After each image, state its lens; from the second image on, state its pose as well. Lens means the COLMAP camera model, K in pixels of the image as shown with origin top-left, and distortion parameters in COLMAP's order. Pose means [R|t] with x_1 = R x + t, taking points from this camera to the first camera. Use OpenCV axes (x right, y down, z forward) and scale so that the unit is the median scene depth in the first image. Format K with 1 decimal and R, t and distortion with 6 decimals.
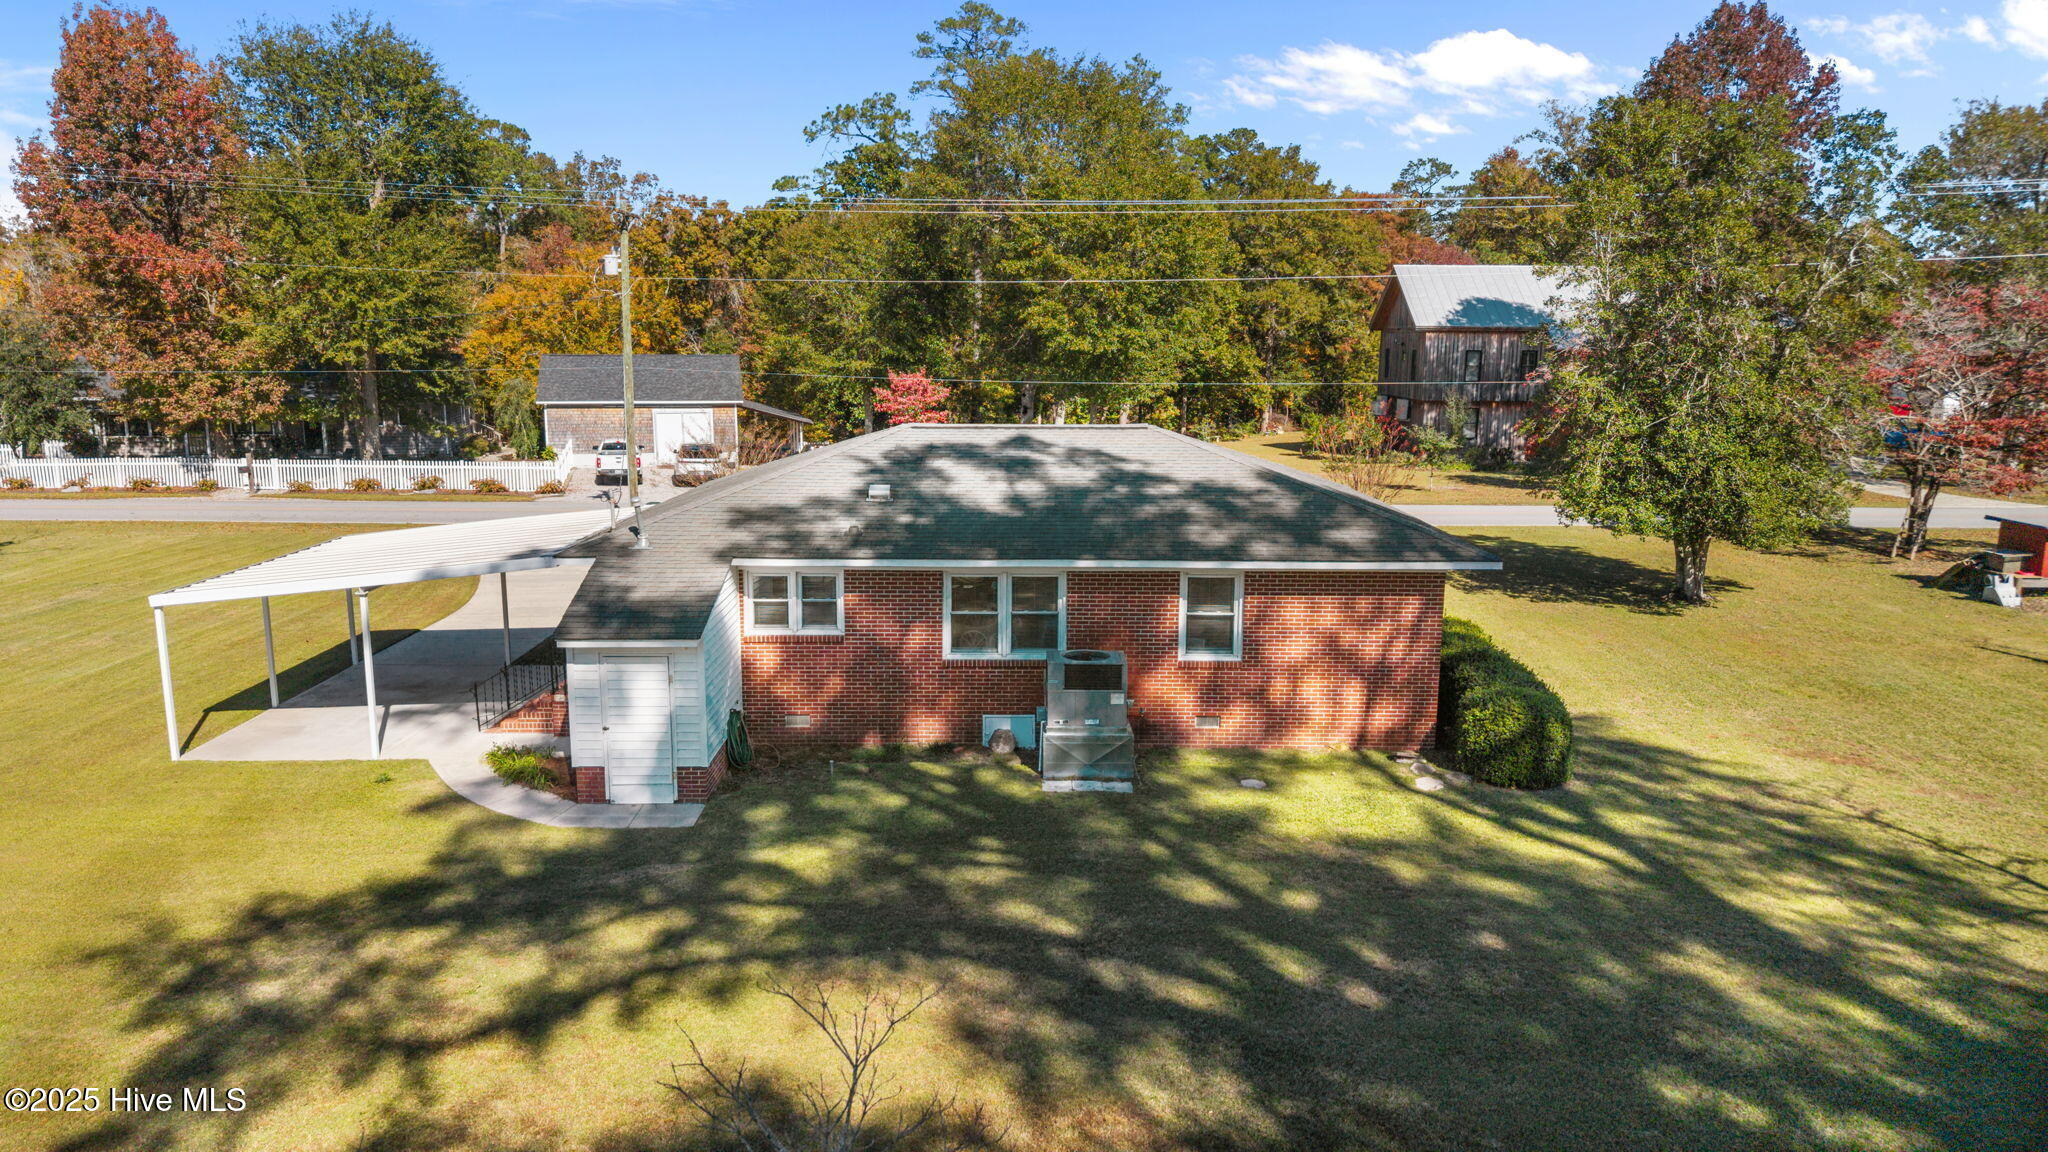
lens RADIAL K [[1359.1, 0, 1024.0], [0, 1359.1, 576.0], [0, 0, 1]] dist [0.085701, -0.125280]
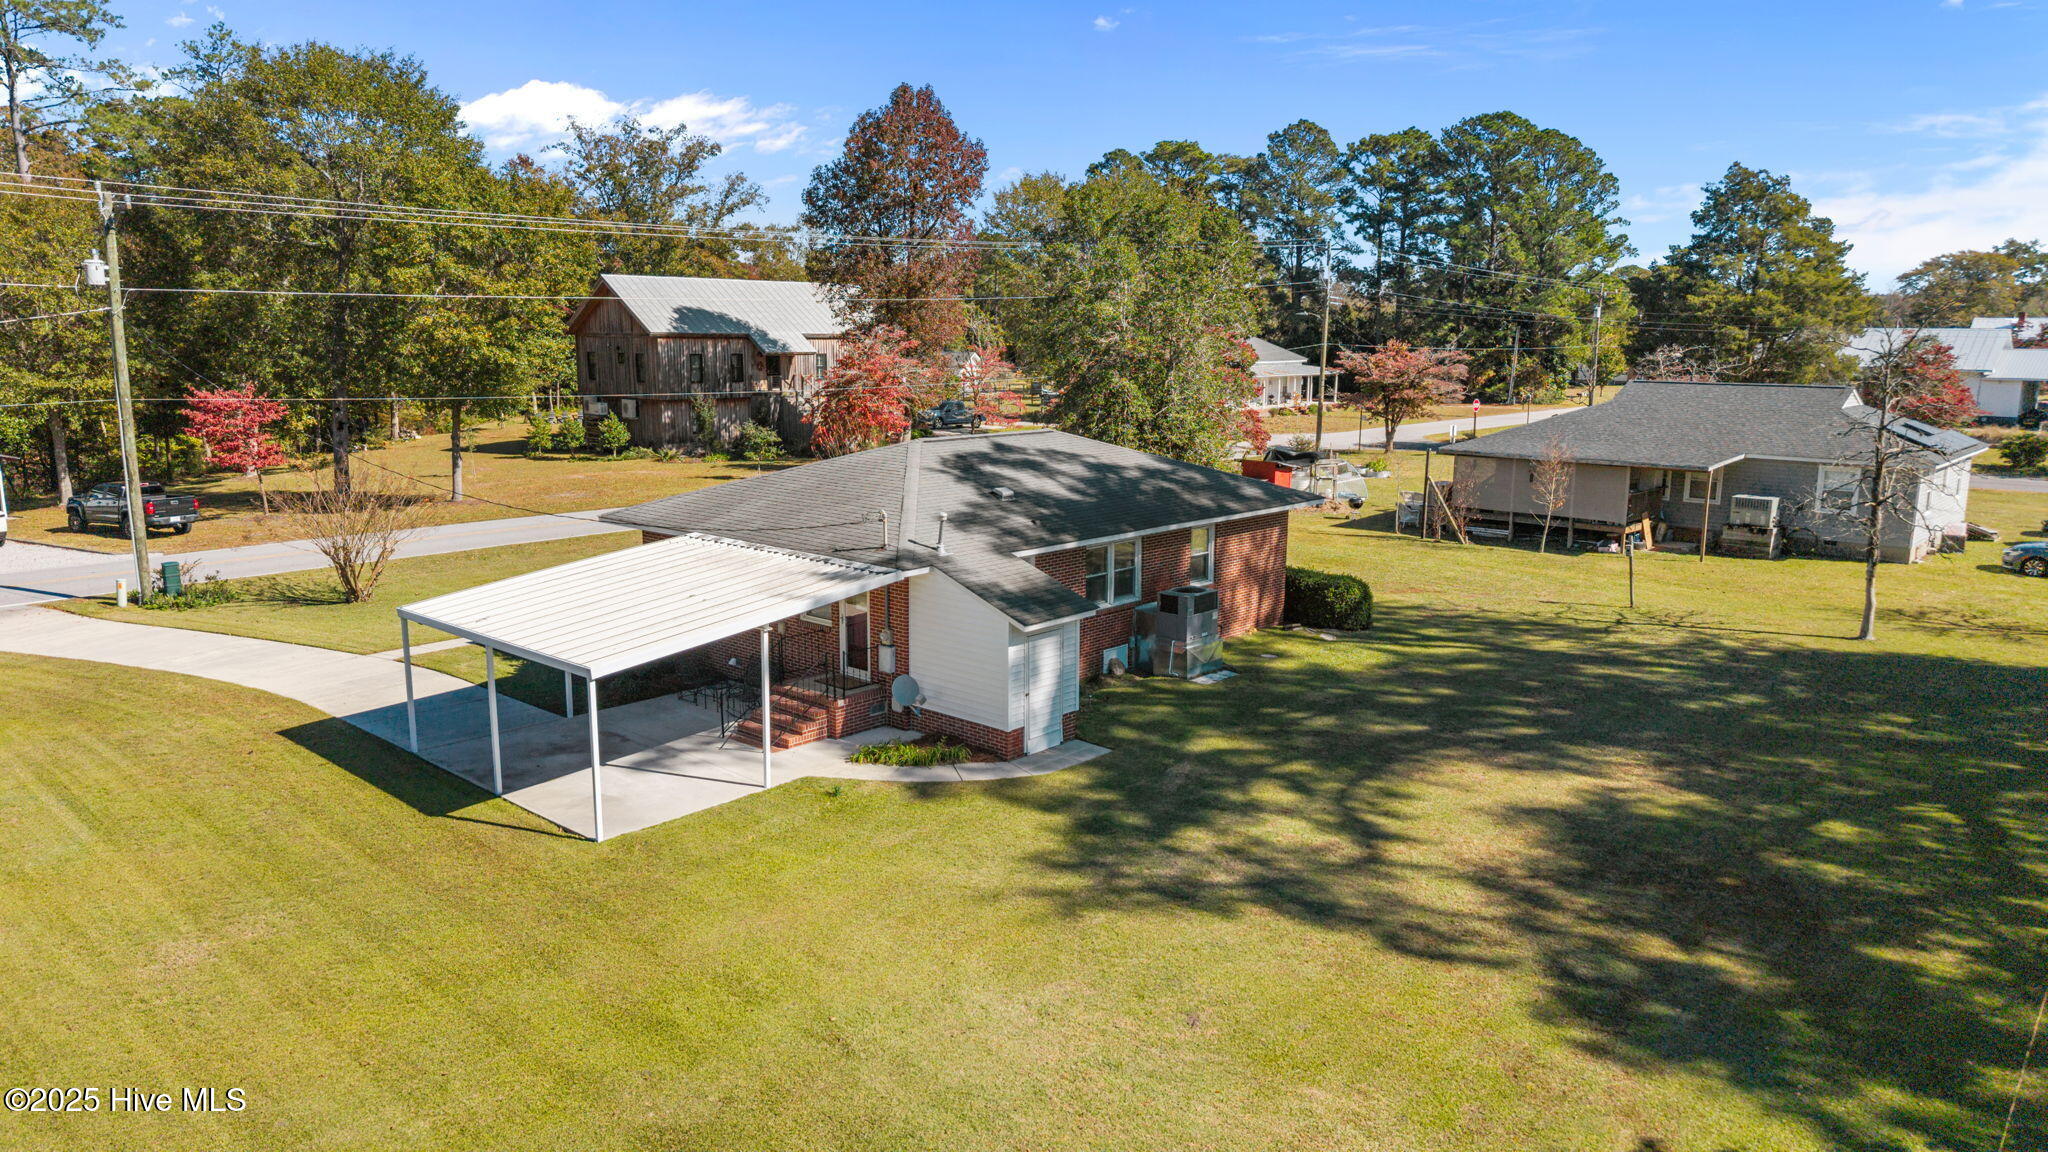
lens RADIAL K [[1359.1, 0, 1024.0], [0, 1359.1, 576.0], [0, 0, 1]] dist [0.085701, -0.125280]
pose [[0.676810, -0.134440, 0.723778, -1.049414], [0.129405, 0.989601, 0.062809, -0.064327], [-0.724695, 0.051151, 0.687169, 0.139241]]
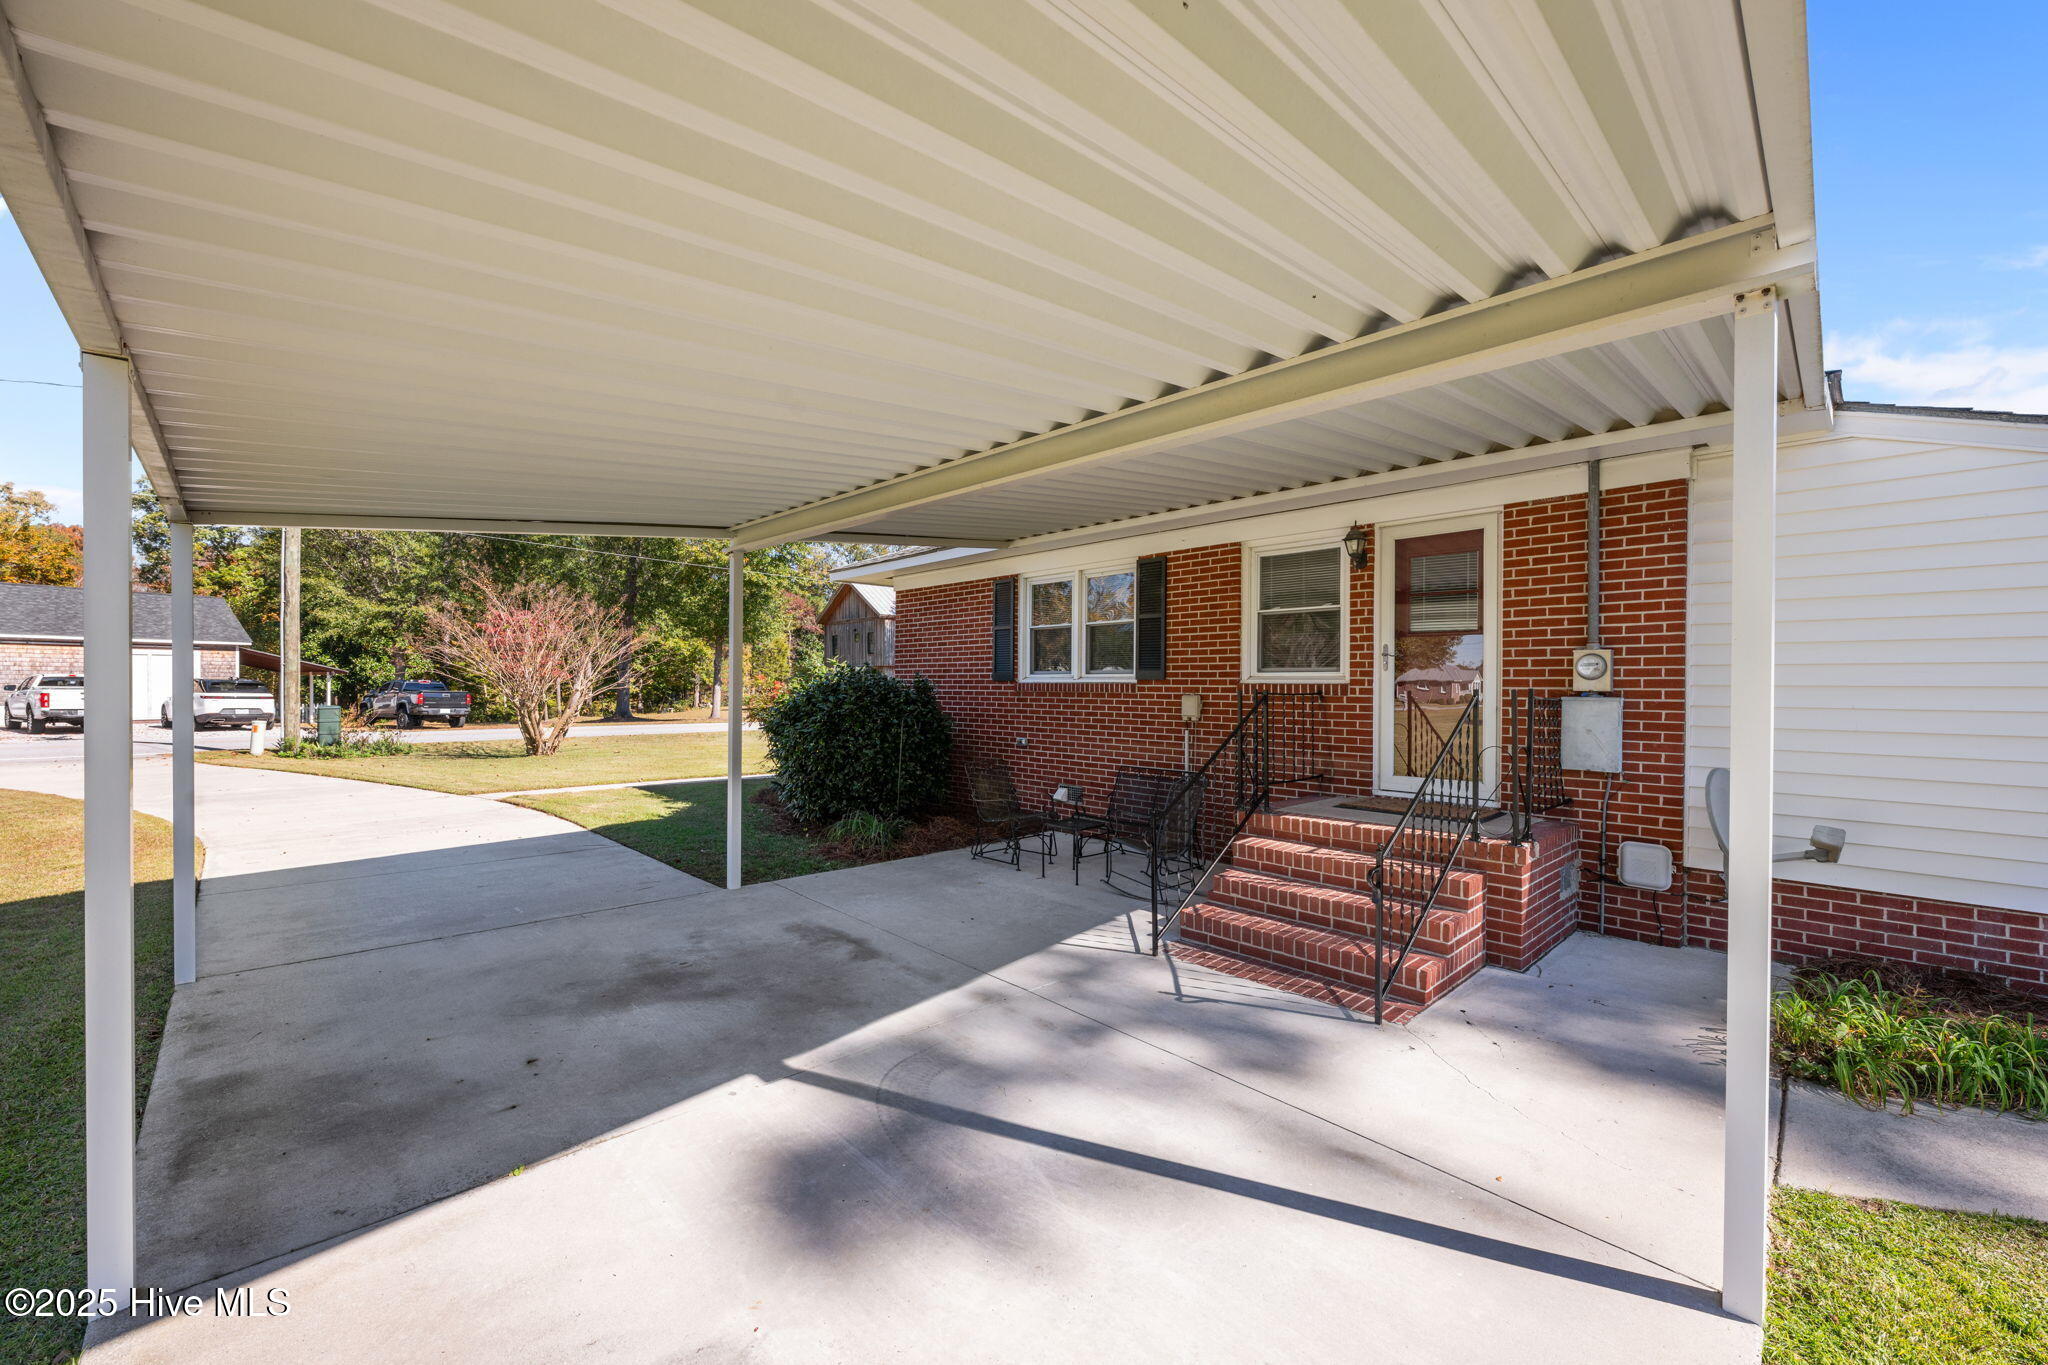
lens RADIAL K [[817.2, 0, 1024.0], [0, 817.2, 682.5], [0, 0, 1]] dist [-0.001926, -0.000114]
pose [[0.730229, 0.002266, 0.683199, -0.600164], [0.119375, 0.984188, -0.130857, 0.058162], [-0.672693, 0.177113, 0.718412, 0.946052]]
